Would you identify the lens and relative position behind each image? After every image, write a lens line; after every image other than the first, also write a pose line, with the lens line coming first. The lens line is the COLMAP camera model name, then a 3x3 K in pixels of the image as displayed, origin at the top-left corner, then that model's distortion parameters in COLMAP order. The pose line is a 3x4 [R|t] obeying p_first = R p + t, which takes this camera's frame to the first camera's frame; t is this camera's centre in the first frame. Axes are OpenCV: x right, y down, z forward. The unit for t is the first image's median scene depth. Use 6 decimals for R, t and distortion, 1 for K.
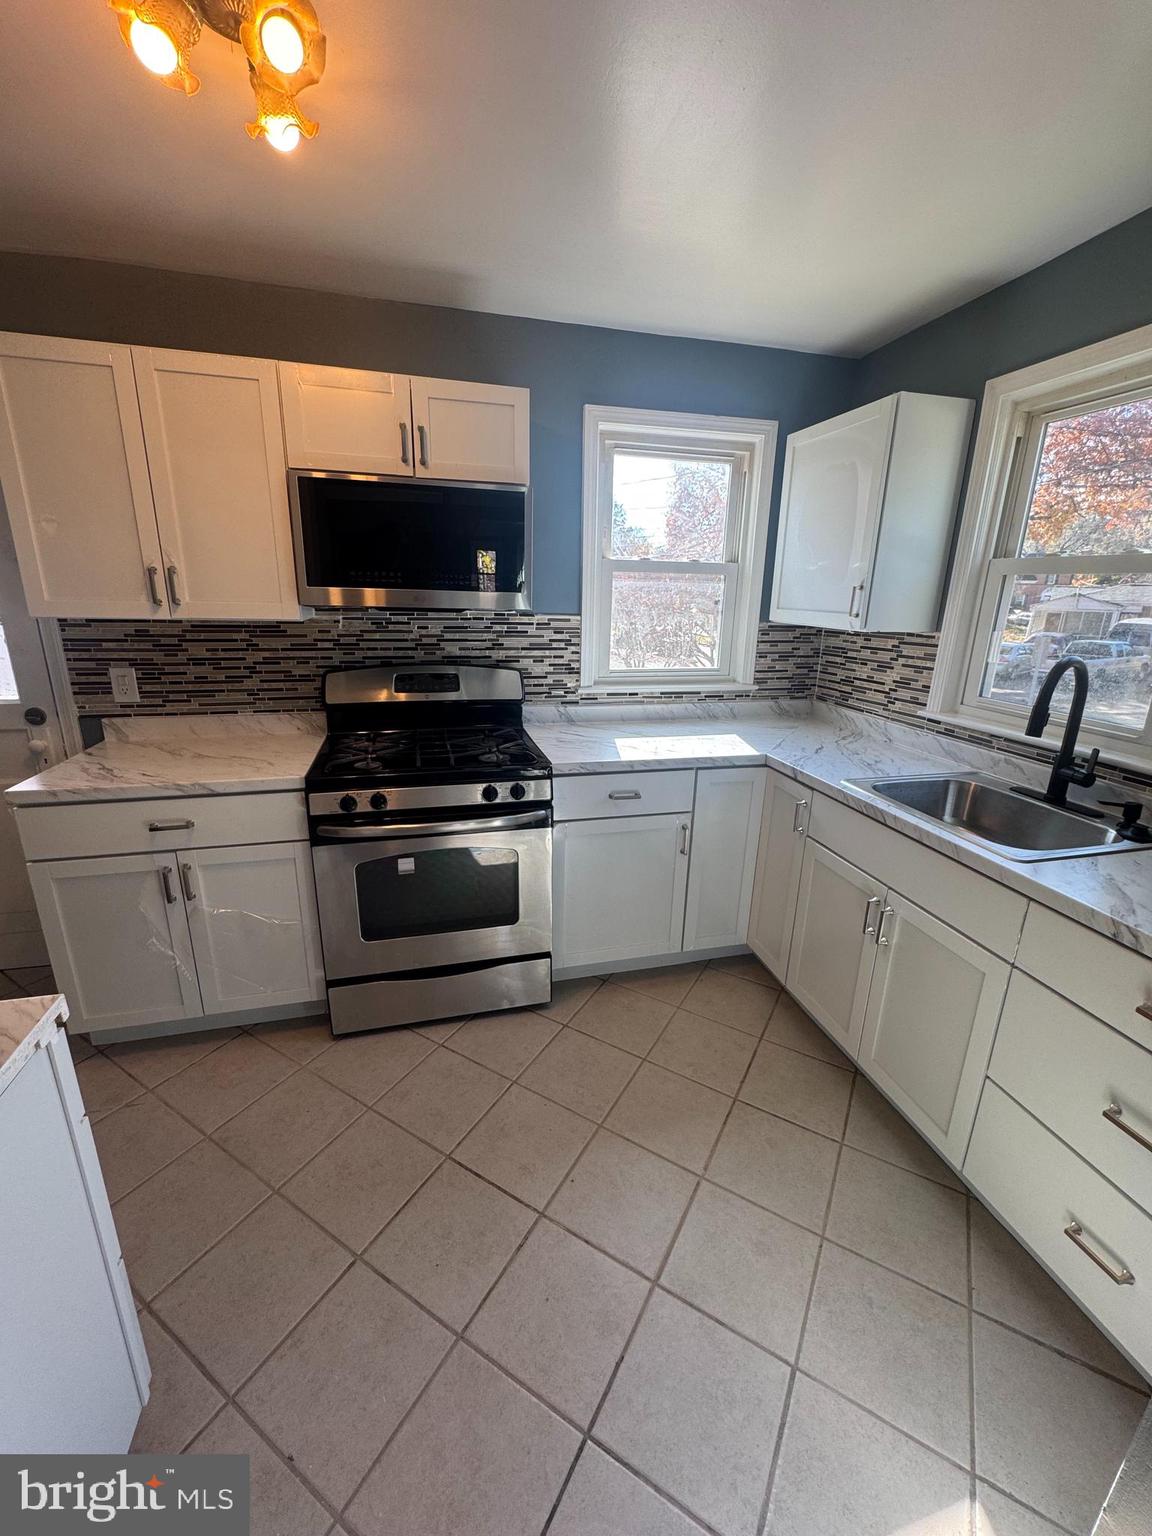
lens RADIAL K [[615.5, 0, 568.3], [0, 615.5, 764.9], [0, 0, 1]] dist [-0.003435, 0.001045]
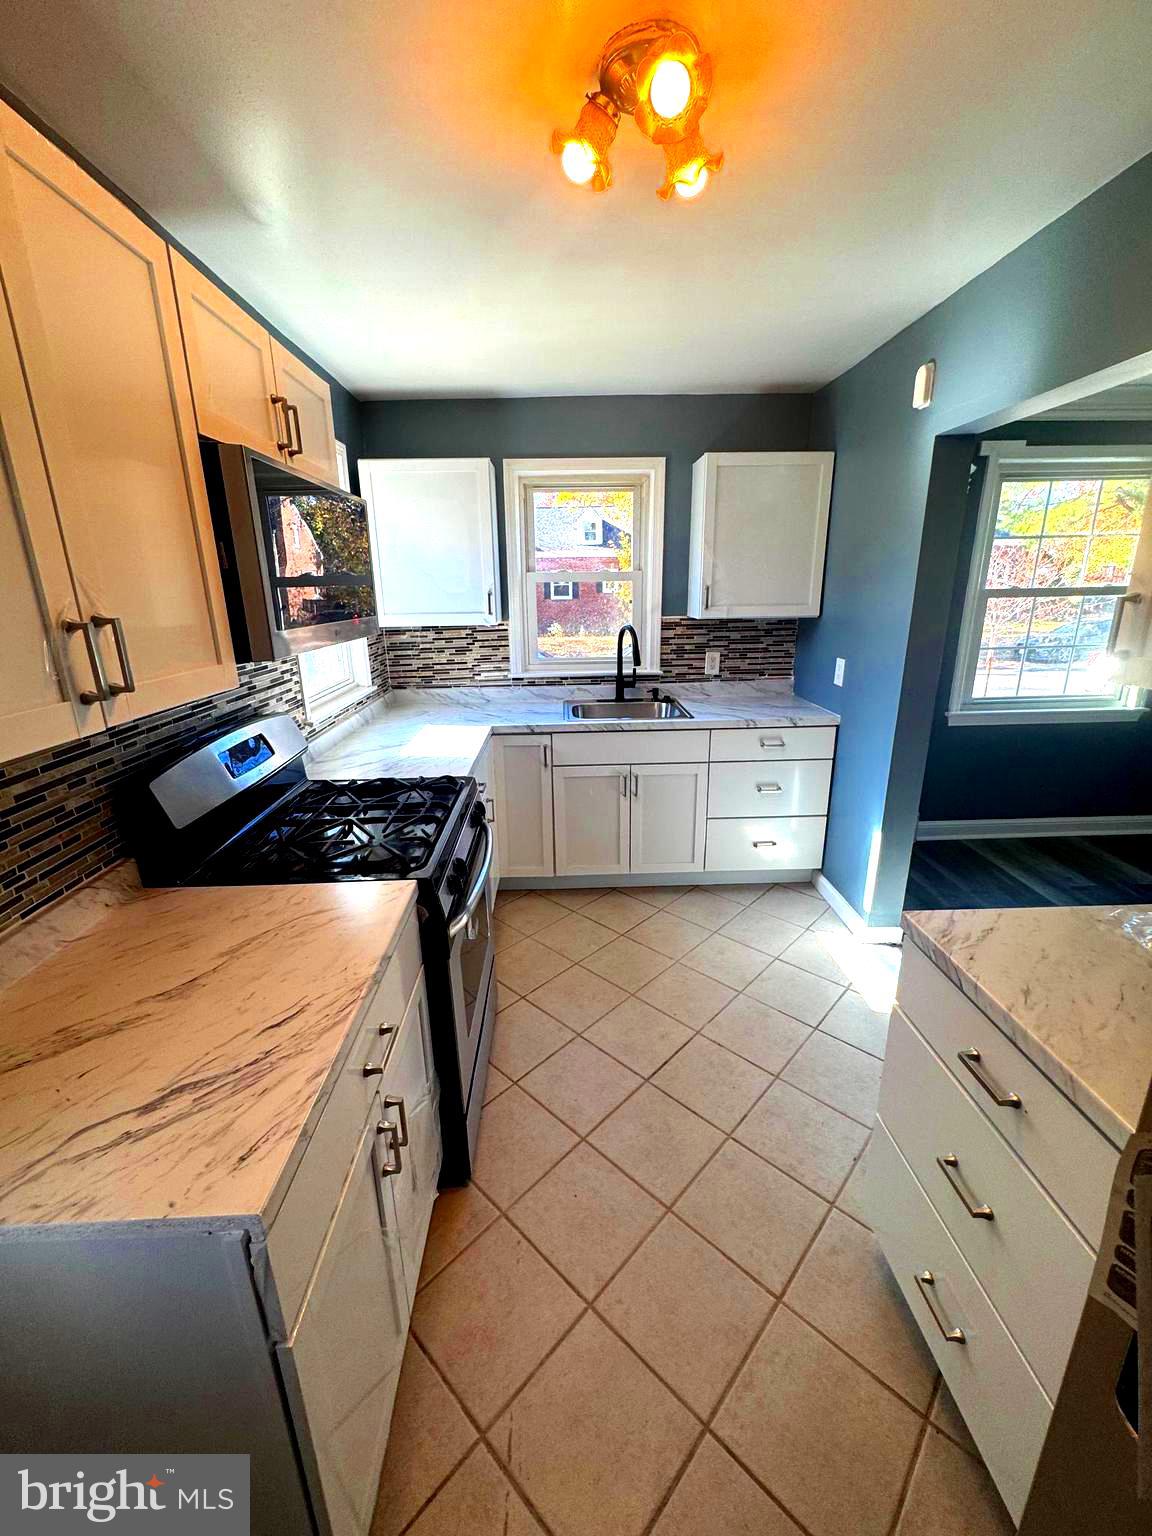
lens RADIAL K [[615.5, 0, 572.5], [0, 615.5, 770.7], [0, 0, 1]] dist [-0.003435, 0.001045]
pose [[0.224916, -0.308752, 0.924167, -0.807049], [0.289092, 0.926907, 0.239311, -0.178223], [-0.930505, 0.213344, 0.297734, 0.451607]]
